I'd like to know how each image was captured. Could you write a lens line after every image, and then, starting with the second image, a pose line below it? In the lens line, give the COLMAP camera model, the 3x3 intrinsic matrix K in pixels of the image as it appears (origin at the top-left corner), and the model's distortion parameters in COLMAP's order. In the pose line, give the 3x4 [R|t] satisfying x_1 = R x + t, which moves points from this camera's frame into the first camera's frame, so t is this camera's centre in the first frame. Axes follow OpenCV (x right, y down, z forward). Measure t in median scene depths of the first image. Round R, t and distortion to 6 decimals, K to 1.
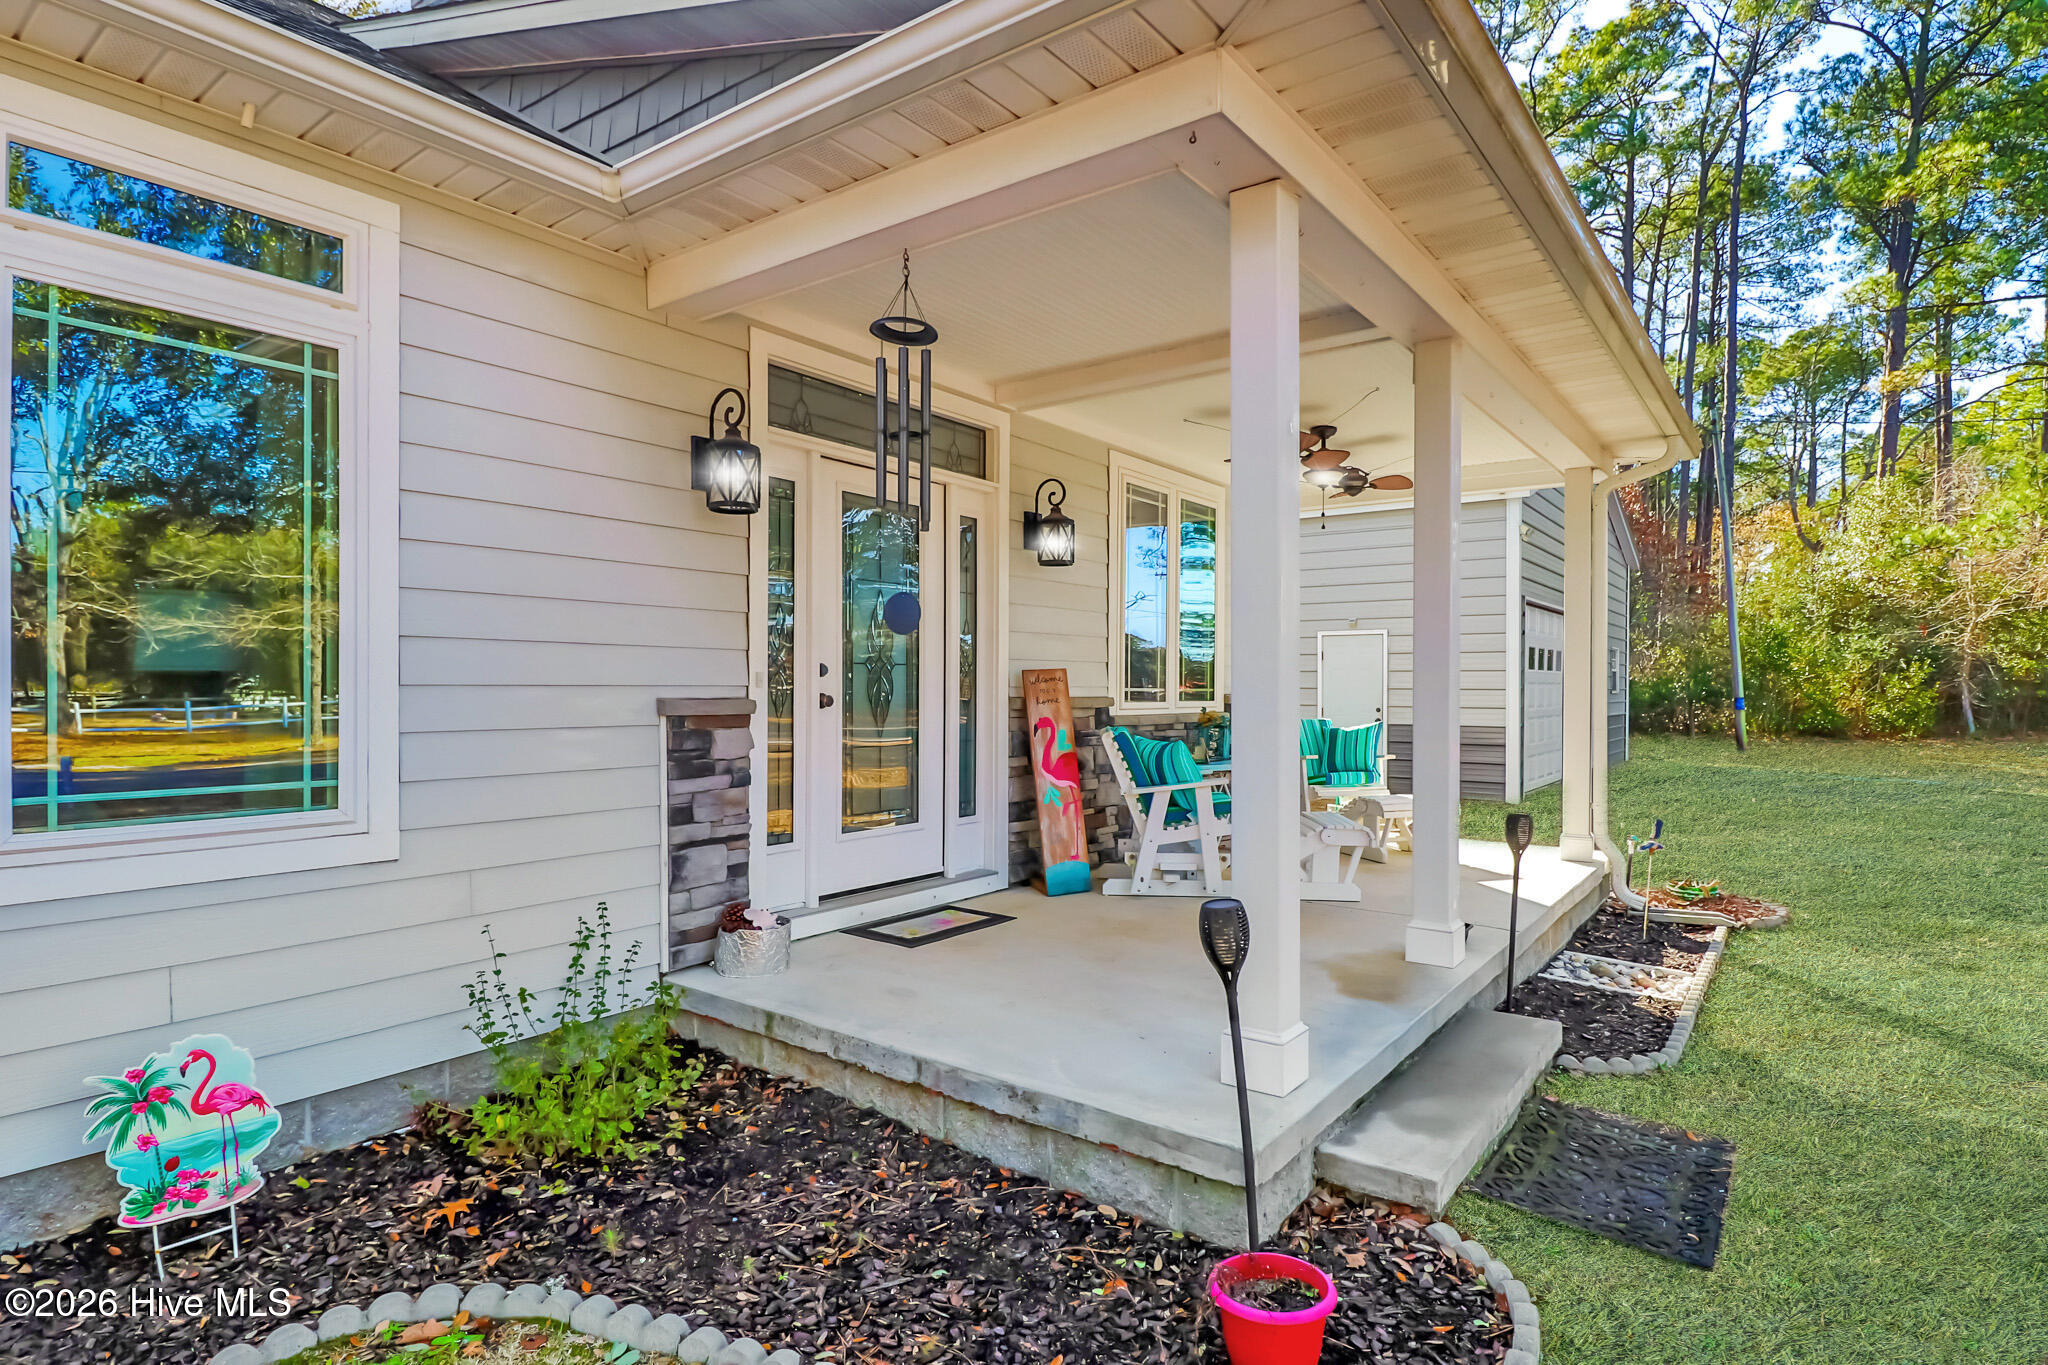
lens RADIAL K [[1059.7, 0, 1024.0], [0, 1059.7, 682.5], [0, 0, 1]] dist [-0.000682, -0.034531]
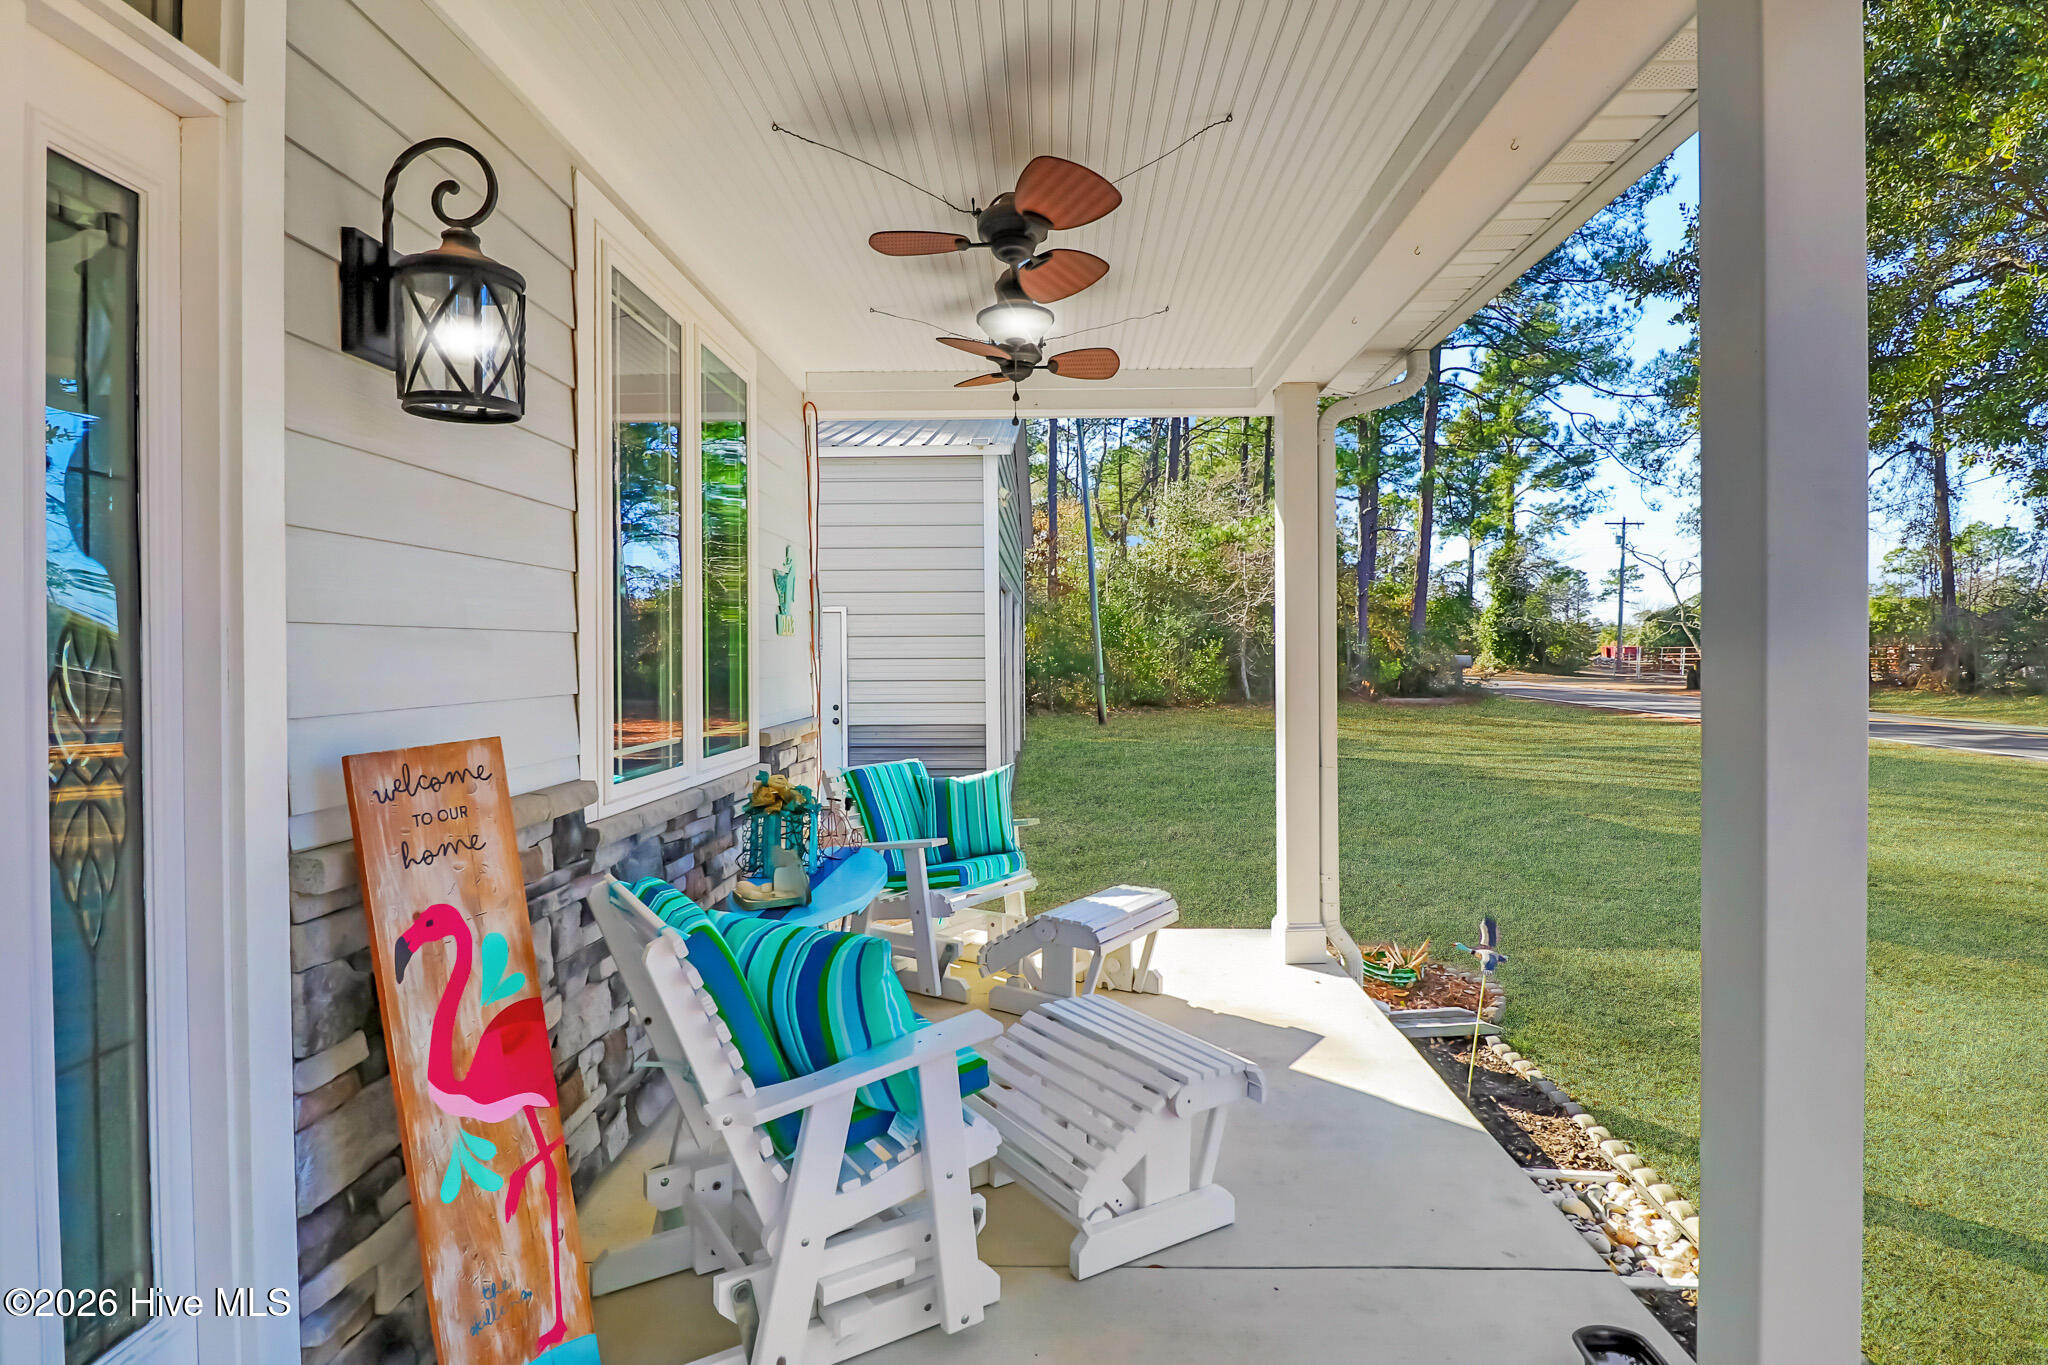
lens RADIAL K [[1039.4, 0, 1001.0], [0, 1039.4, 672.4], [0, 0, 1]] dist [-0.001044, -0.010817]
pose [[0.826129, -0.012741, 0.563336, -0.012720], [-0.000537, 0.999726, 0.023399, -0.040724], [-0.563480, -0.019633, 0.825896, 0.653144]]
